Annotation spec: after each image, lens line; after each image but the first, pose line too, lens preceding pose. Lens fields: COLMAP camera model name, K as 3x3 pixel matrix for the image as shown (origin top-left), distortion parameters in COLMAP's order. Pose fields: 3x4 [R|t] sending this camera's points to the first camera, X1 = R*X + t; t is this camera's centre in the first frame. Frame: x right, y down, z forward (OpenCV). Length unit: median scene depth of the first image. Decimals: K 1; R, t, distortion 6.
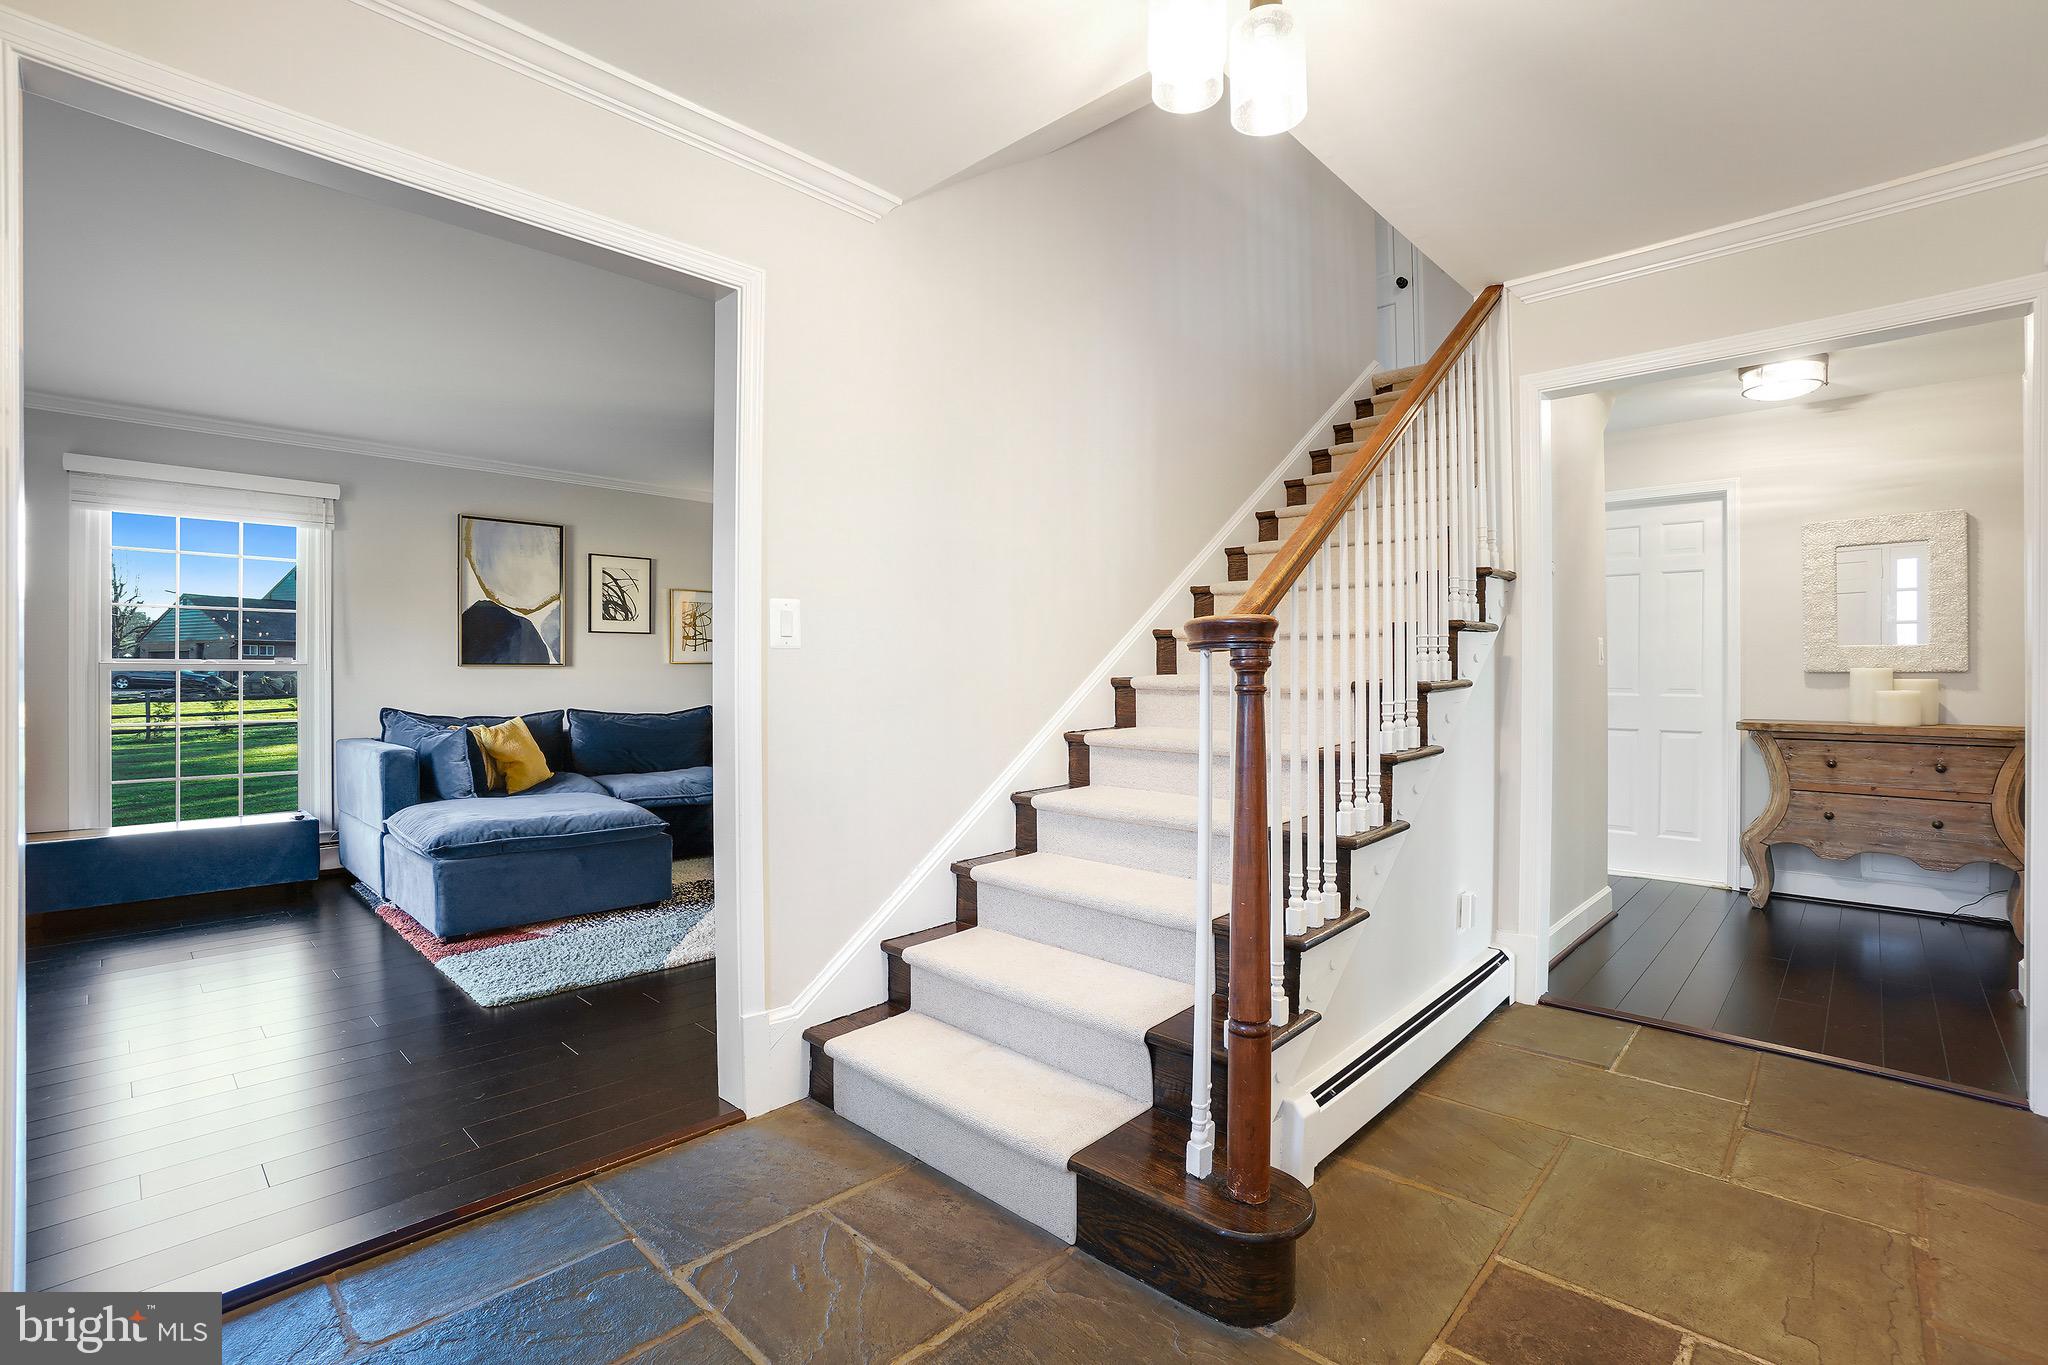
lens RADIAL K [[910.7, 0, 1027.3], [0, 910.7, 673.9], [0, 0, 1]] dist [-0.035753, 0.003369]
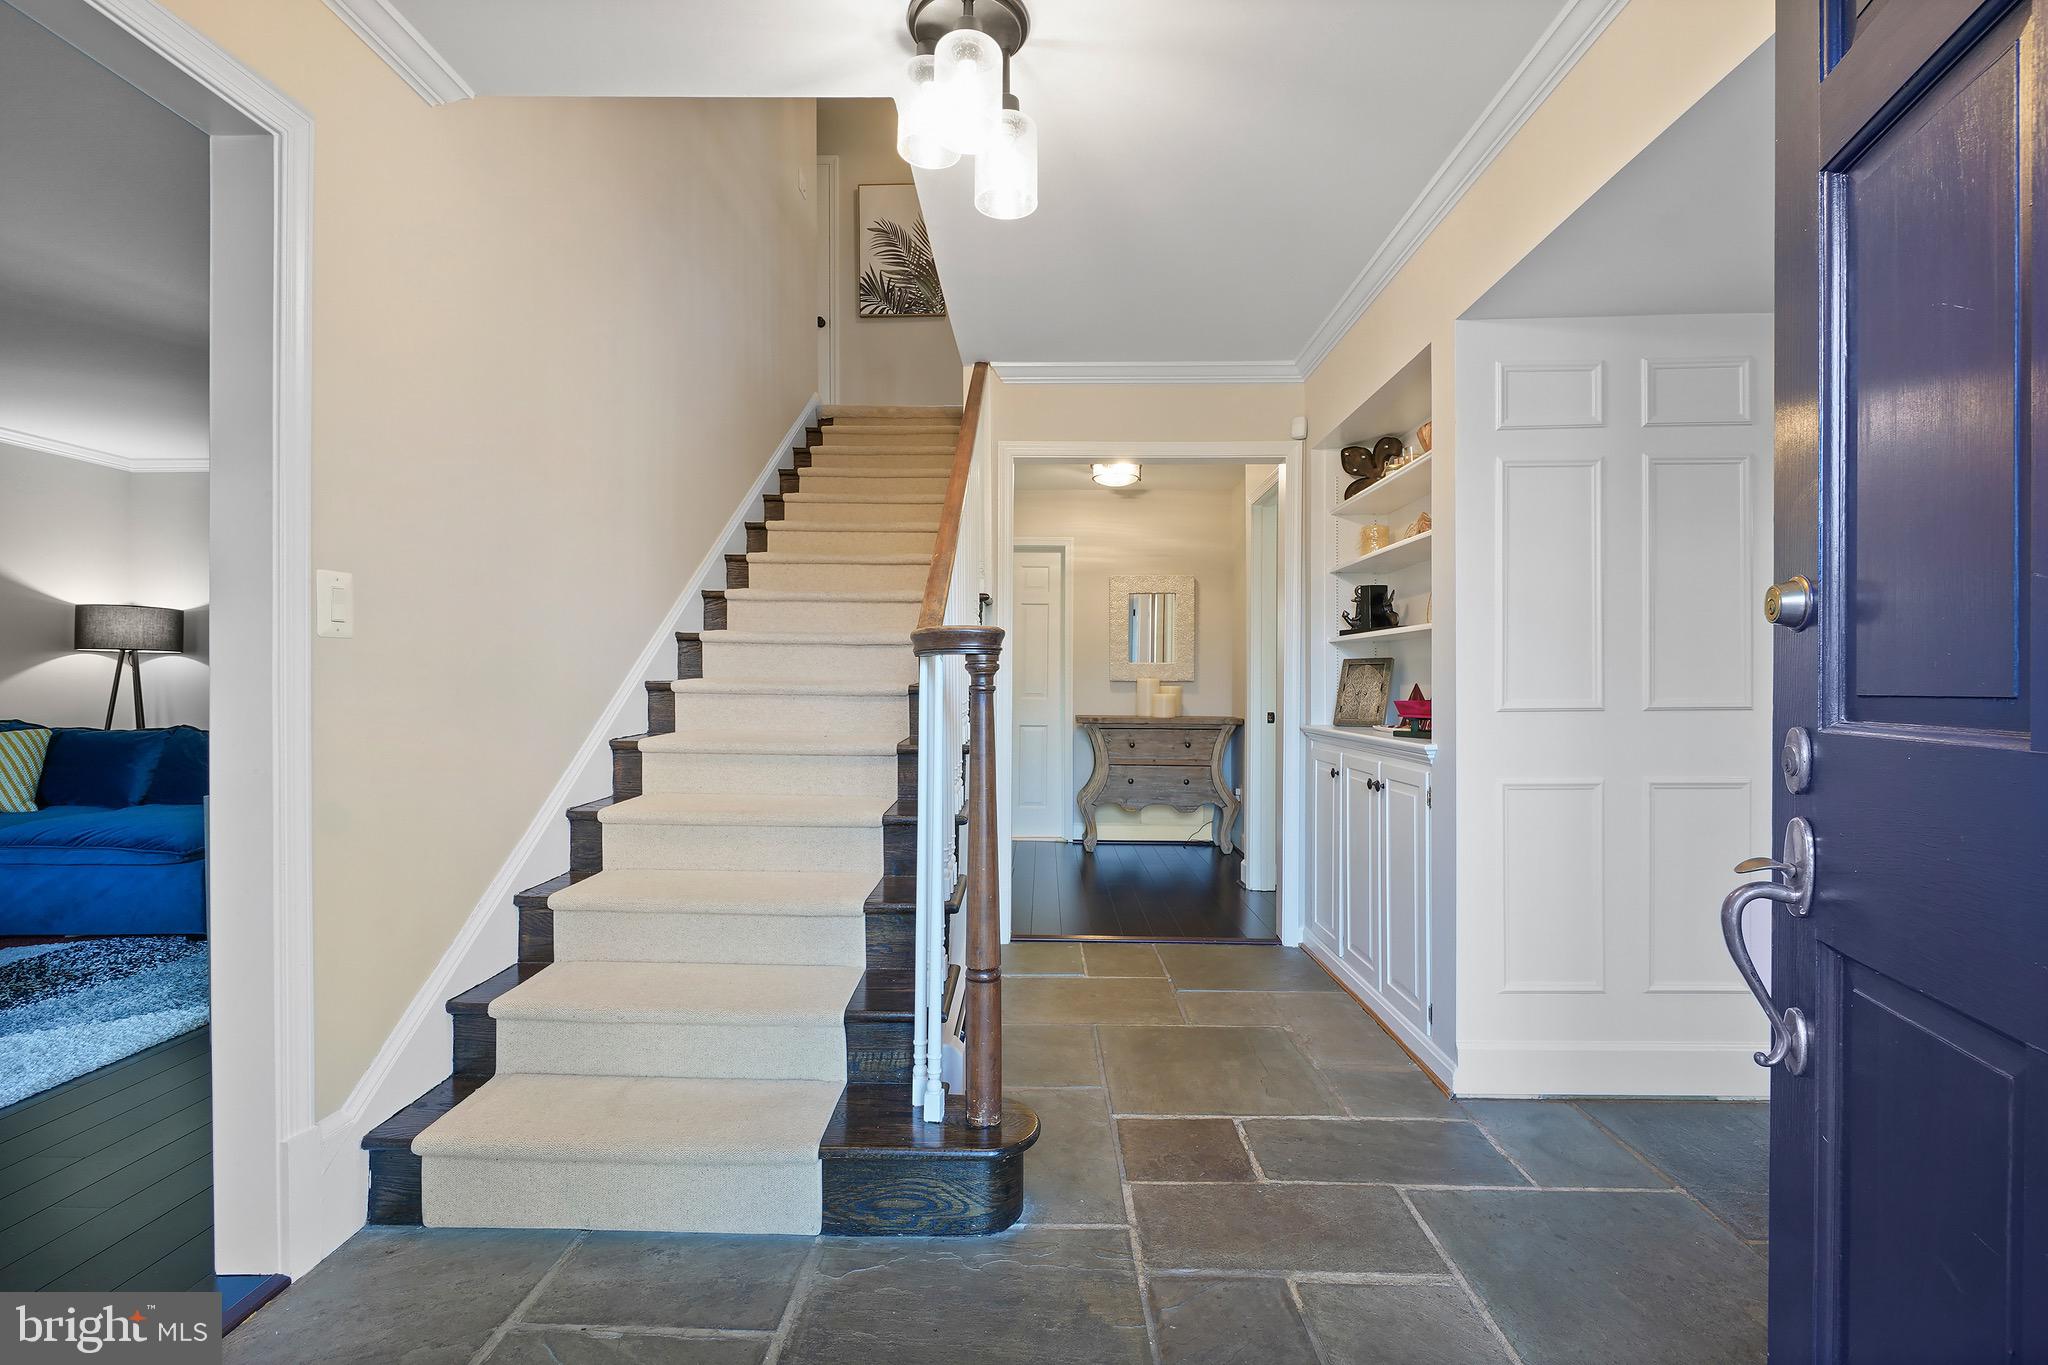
lens RADIAL K [[893.0, 0, 1022.3], [0, 893.0, 682.0], [0, 0, 1]] dist [-0.001371, 0.000335]
pose [[0.744821, 0.006995, 0.667228, -0.173721], [-0.007651, 0.999969, -0.001942, 0.003499], [-0.667221, -0.003658, 0.744851, 0.035569]]
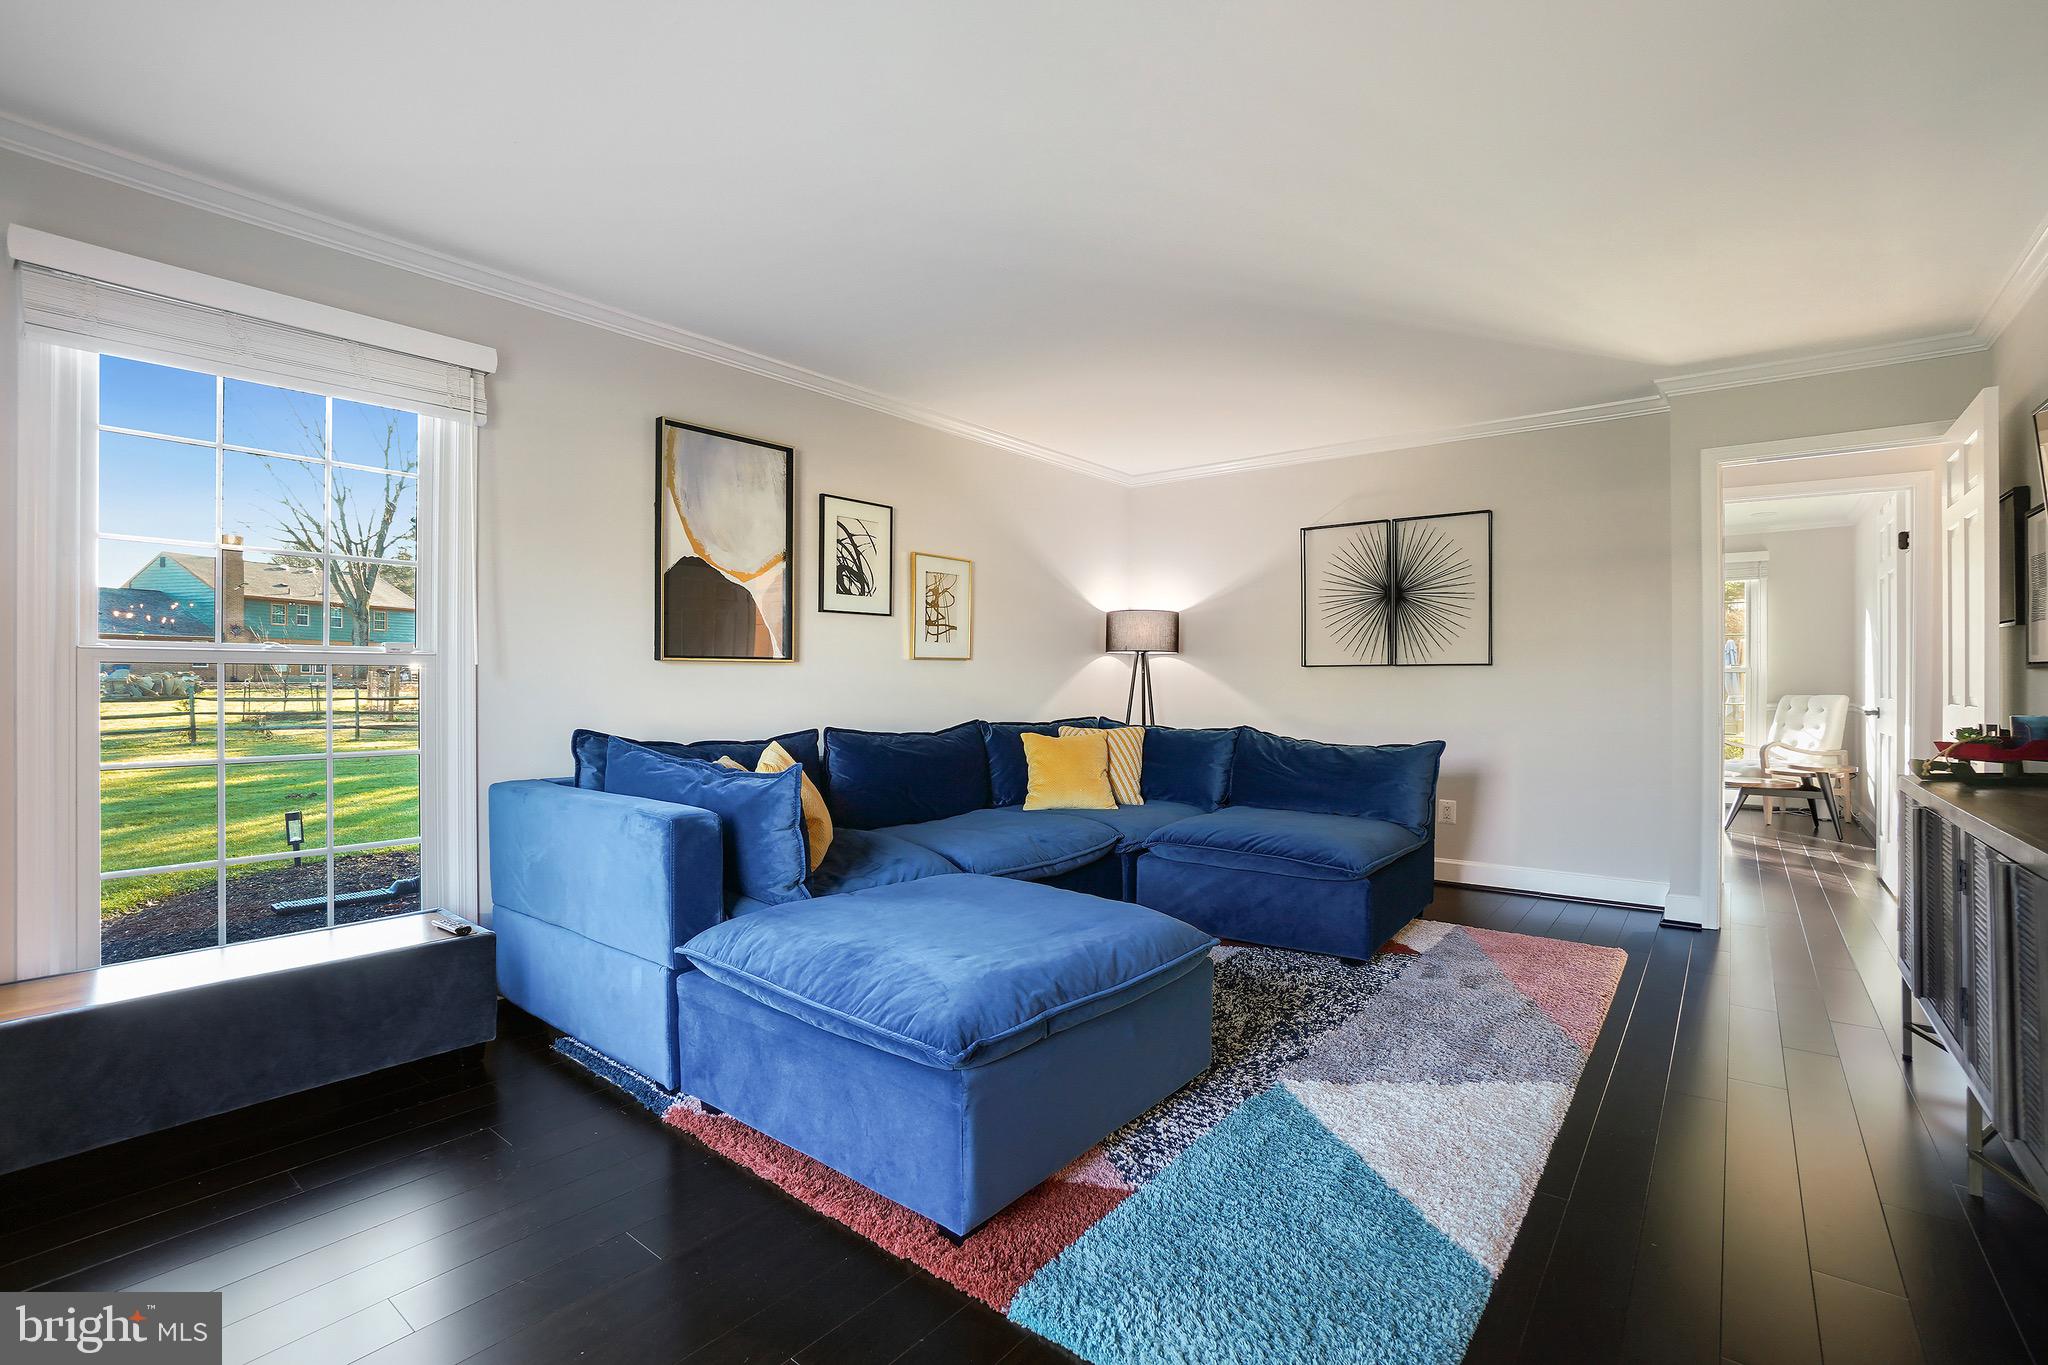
lens RADIAL K [[910.7, 0, 1032.5], [0, 910.7, 669.9], [0, 0, 1]] dist [-0.035753, 0.003369]
pose [[0.994570, 0.005149, 0.103942, -0.571926], [-0.004470, 0.999967, -0.006760, 0.001878], [-0.103973, 0.006259, 0.994560, 0.449812]]
